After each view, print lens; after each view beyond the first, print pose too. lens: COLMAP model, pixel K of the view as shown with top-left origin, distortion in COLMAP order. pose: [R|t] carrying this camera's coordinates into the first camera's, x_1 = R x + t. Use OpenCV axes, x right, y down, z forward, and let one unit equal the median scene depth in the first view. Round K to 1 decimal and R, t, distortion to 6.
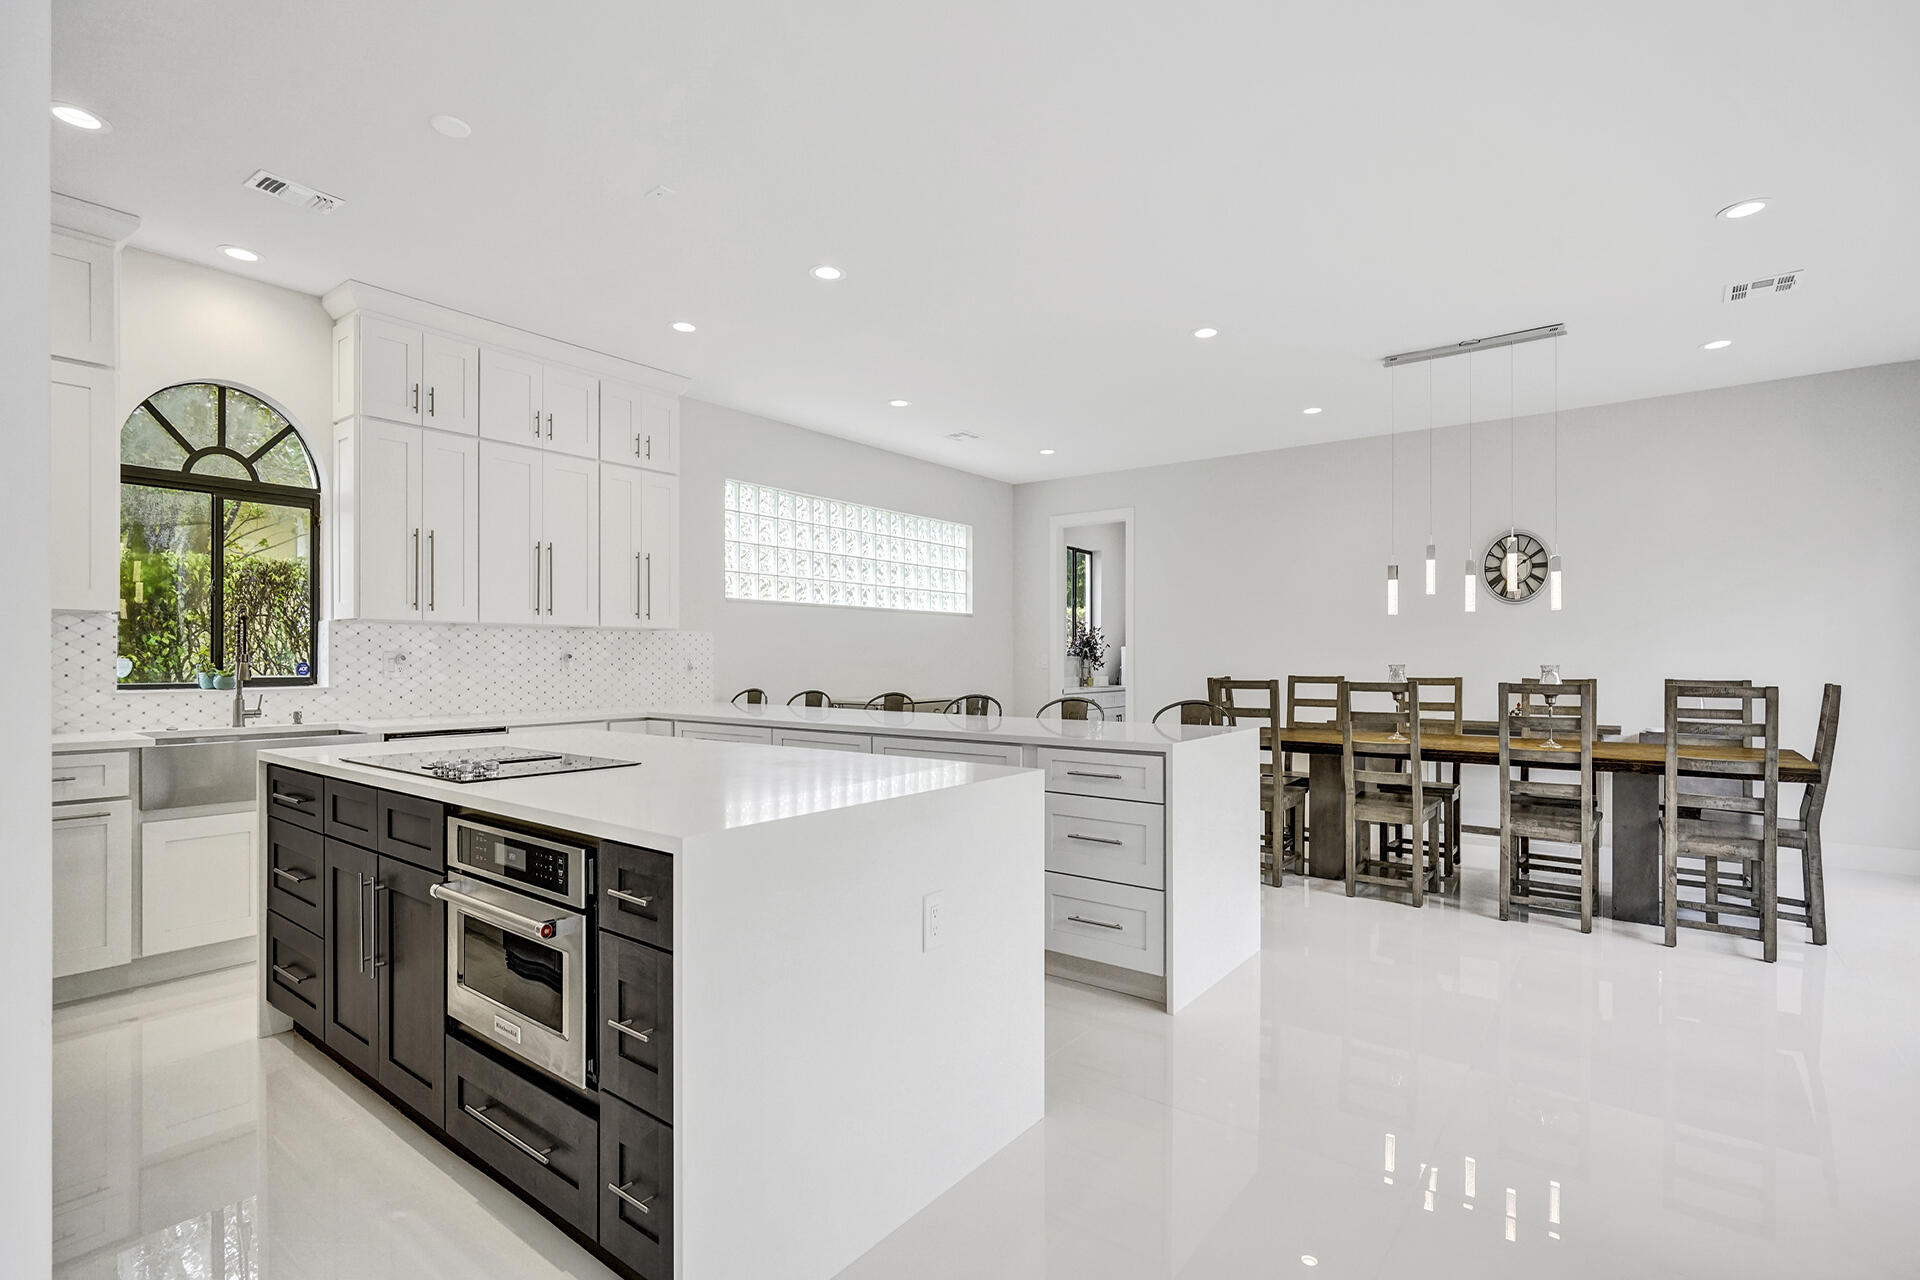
lens RADIAL K [[904.7, 0, 957.6], [0, 904.7, 650.4], [0, 0, 1]] dist [0.001988, 0.000826]
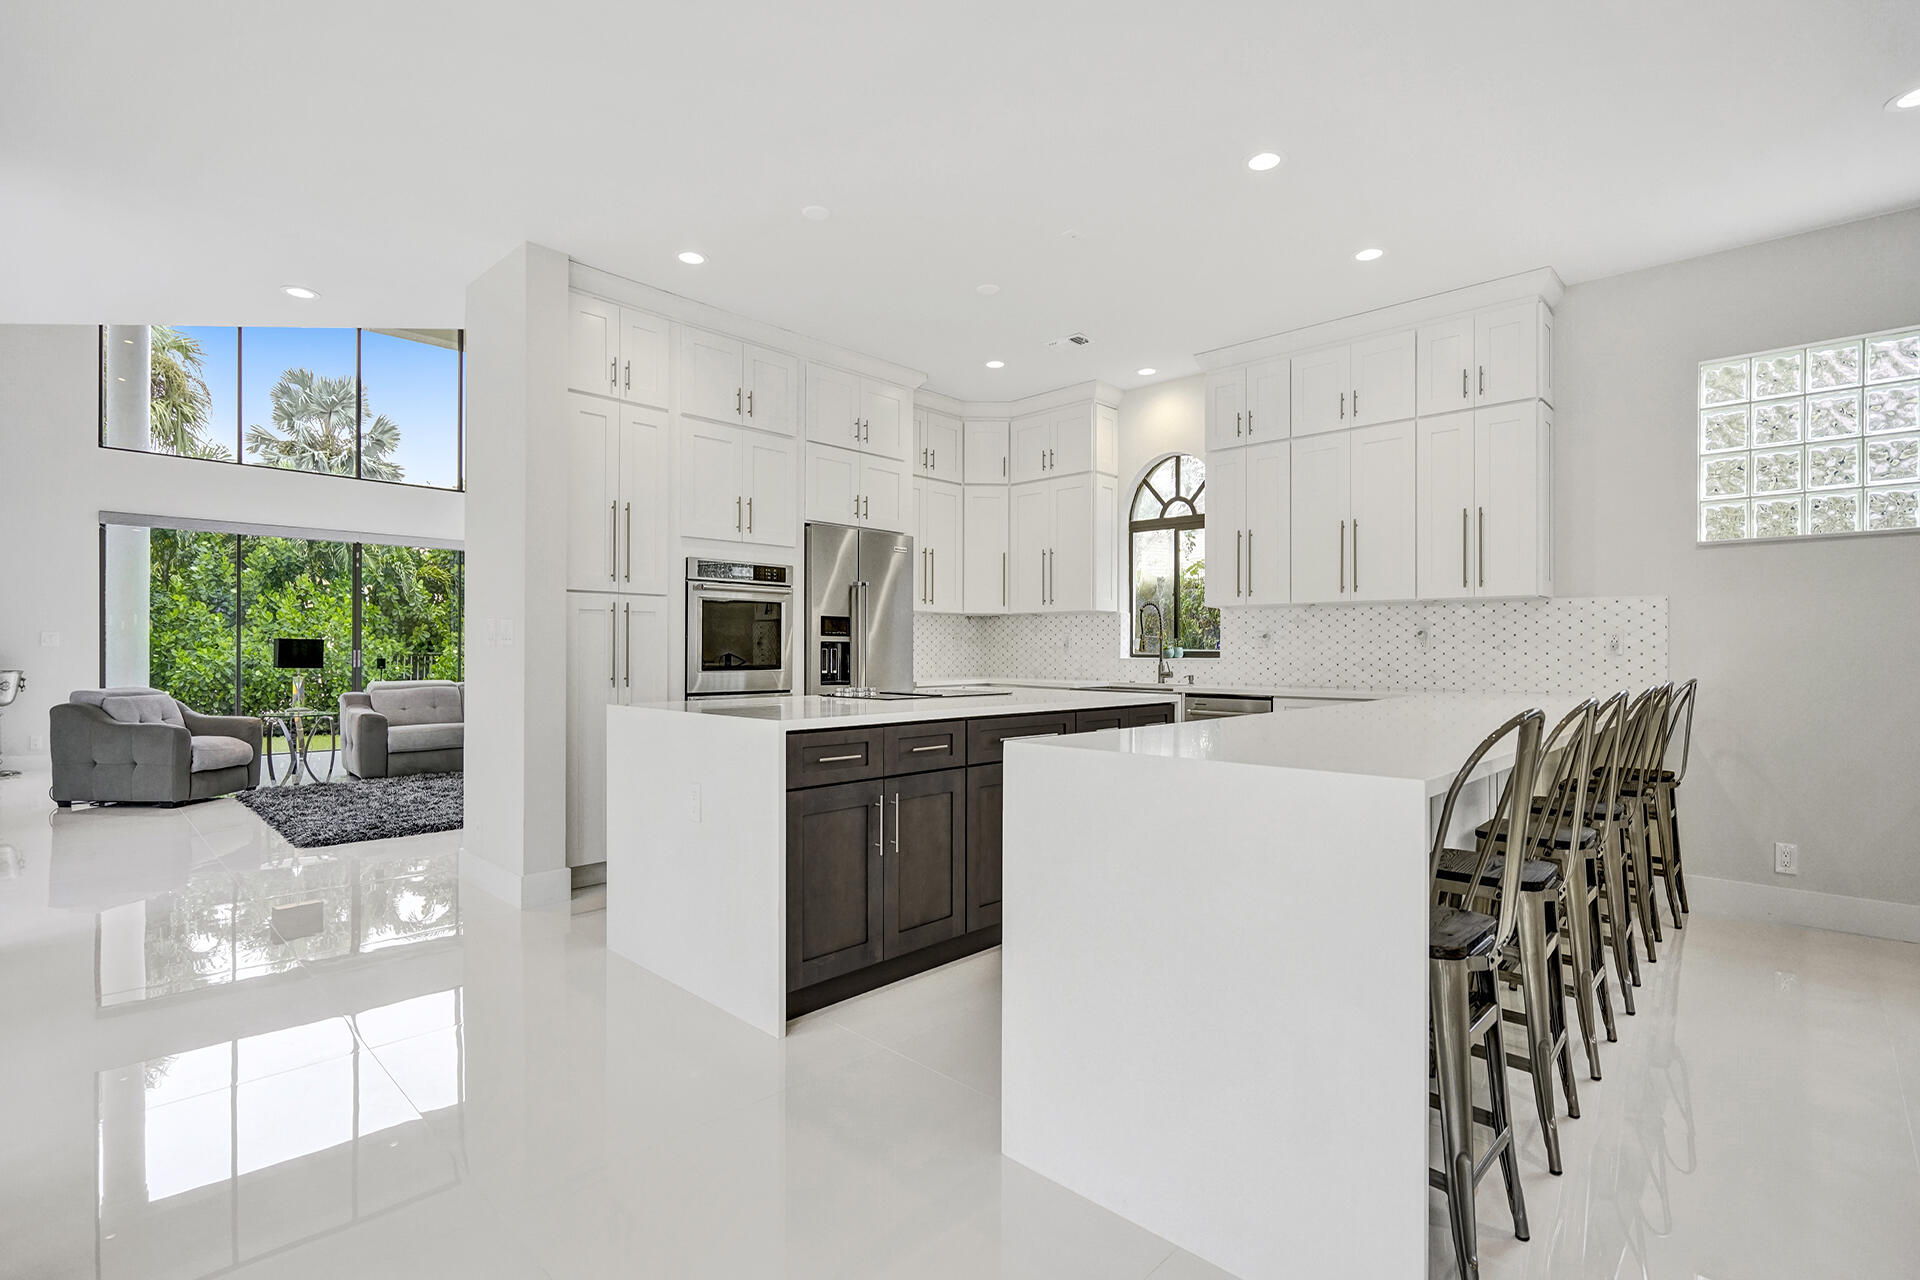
lens RADIAL K [[891.1, 0, 962.4], [0, 891.1, 649.6], [0, 0, 1]] dist [-0.000447, 0.000369]
pose [[-0.097430, -0.002029, -0.995240, 0.603622], [0.005176, 0.999983, -0.002545, 0.026573], [0.995229, -0.005399, -0.097418, 0.697073]]
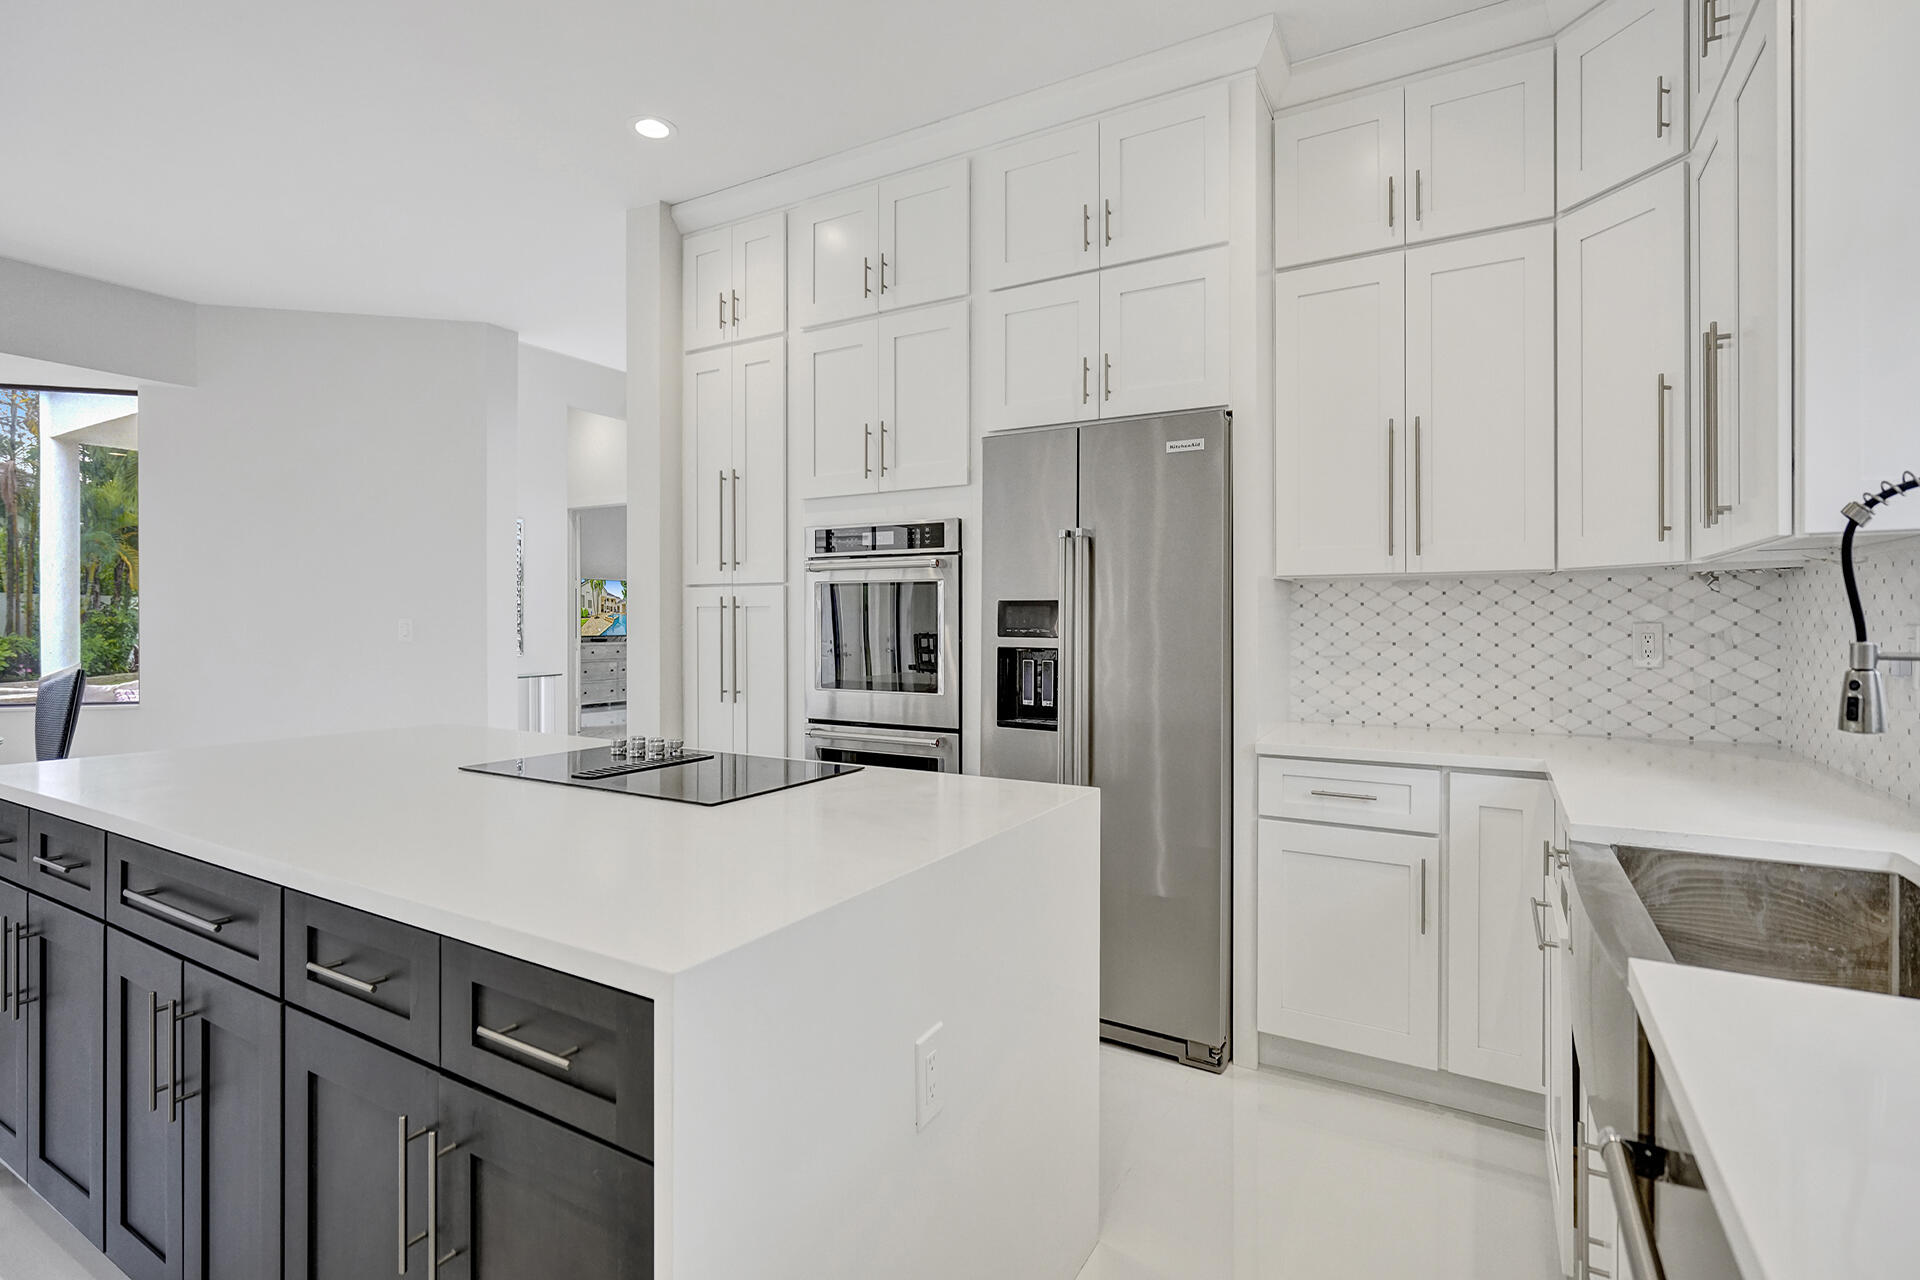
lens RADIAL K [[899.2, 0, 965.9], [0, 899.2, 625.5], [0, 0, 1]] dist [-0.002090, -0.000109]
pose [[-0.989887, -0.001103, -0.141854, -0.378622], [-0.000759, 0.999997, -0.002479, -0.000619], [0.141856, -0.002347, -0.989884, 1.024523]]
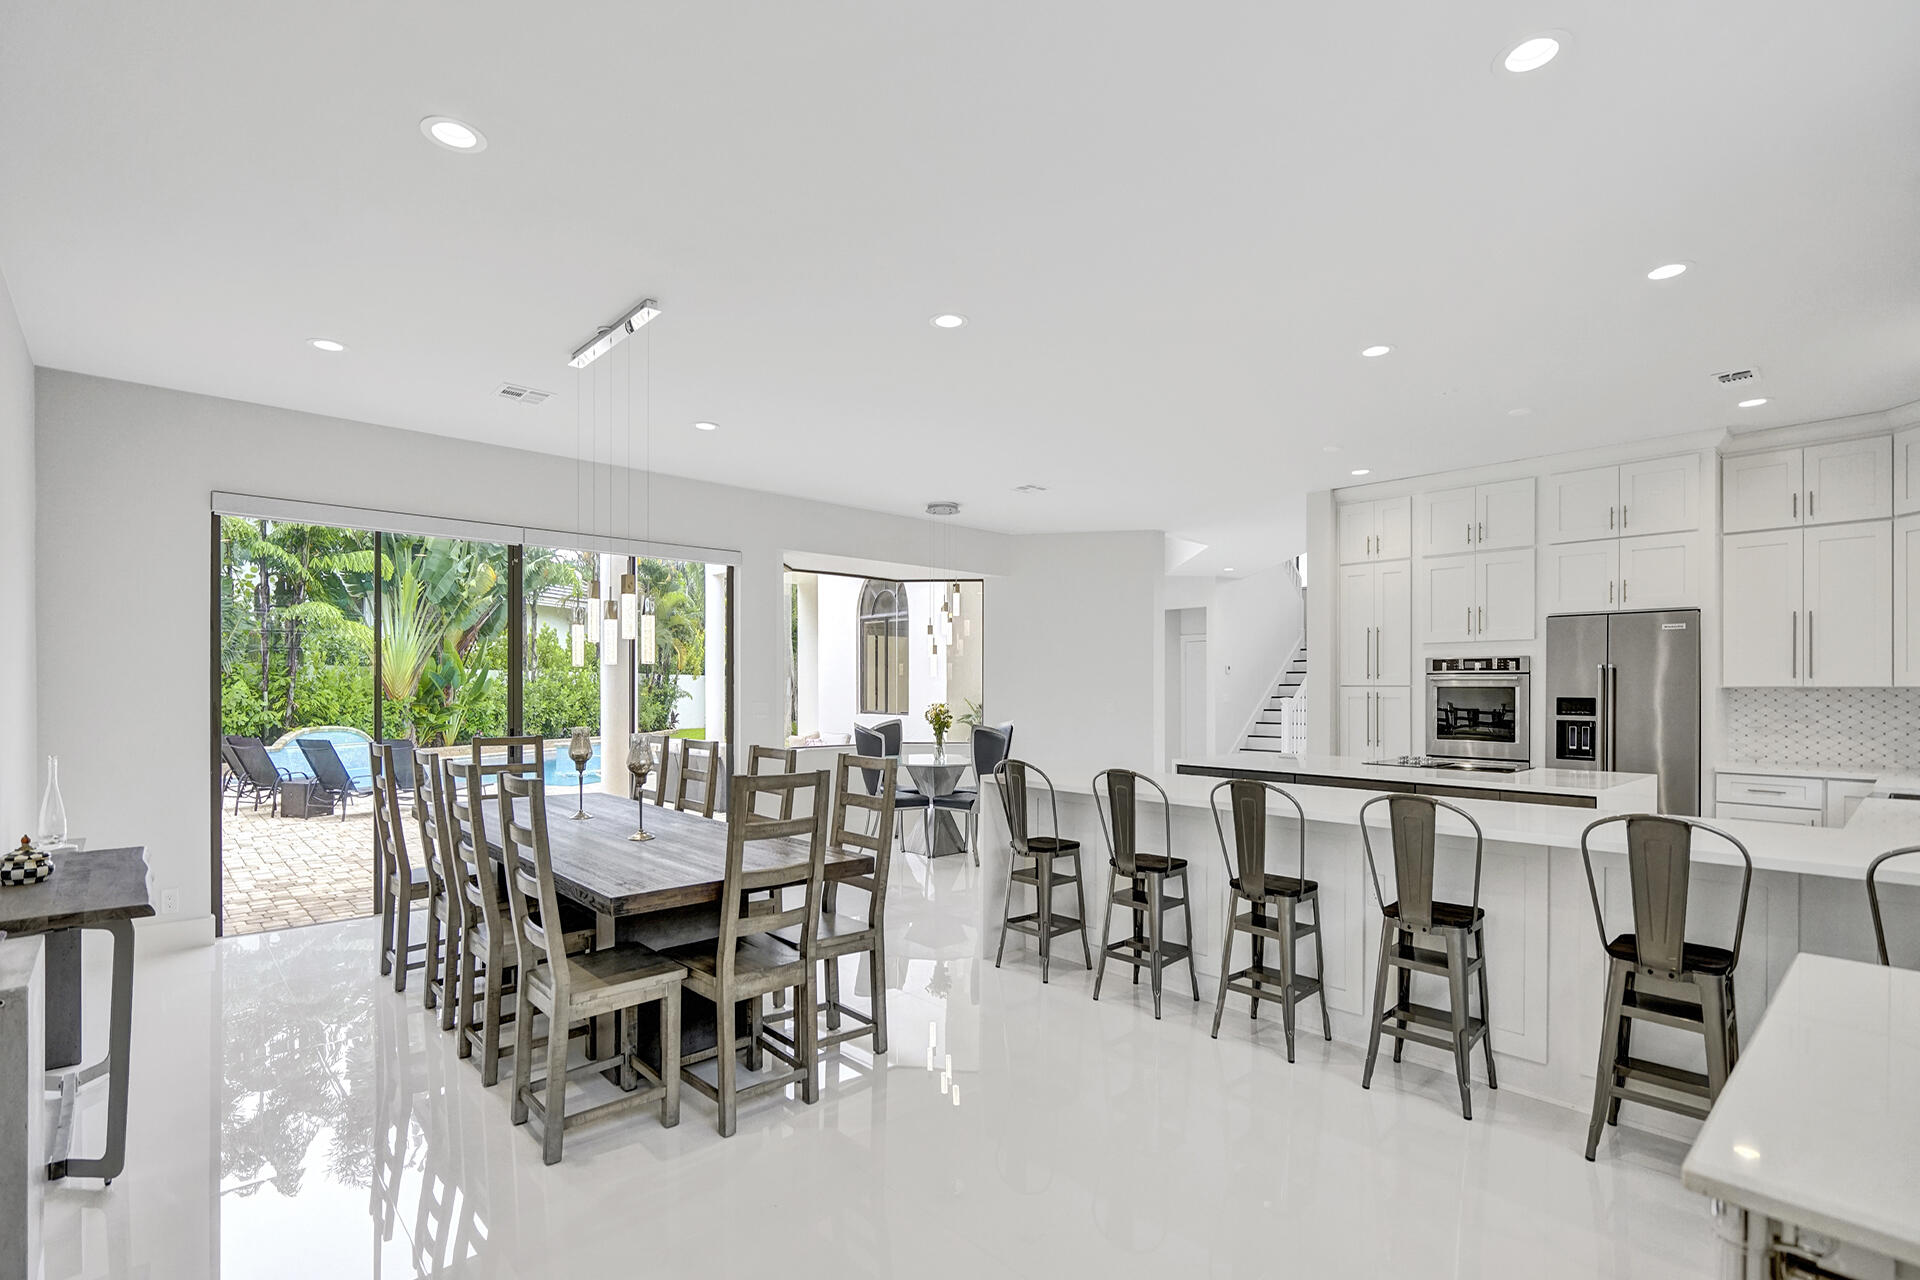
lens RADIAL K [[889.5, 0, 966.9], [0, 889.5, 690.1], [0, 0, 1]] dist [0.001935, 0.001558]
pose [[-0.986951, -0.003356, 0.160988, 0.131207], [-0.003953, 0.999986, -0.003386, -0.022283], [-0.160974, -0.003978, -0.986951, 1.790012]]
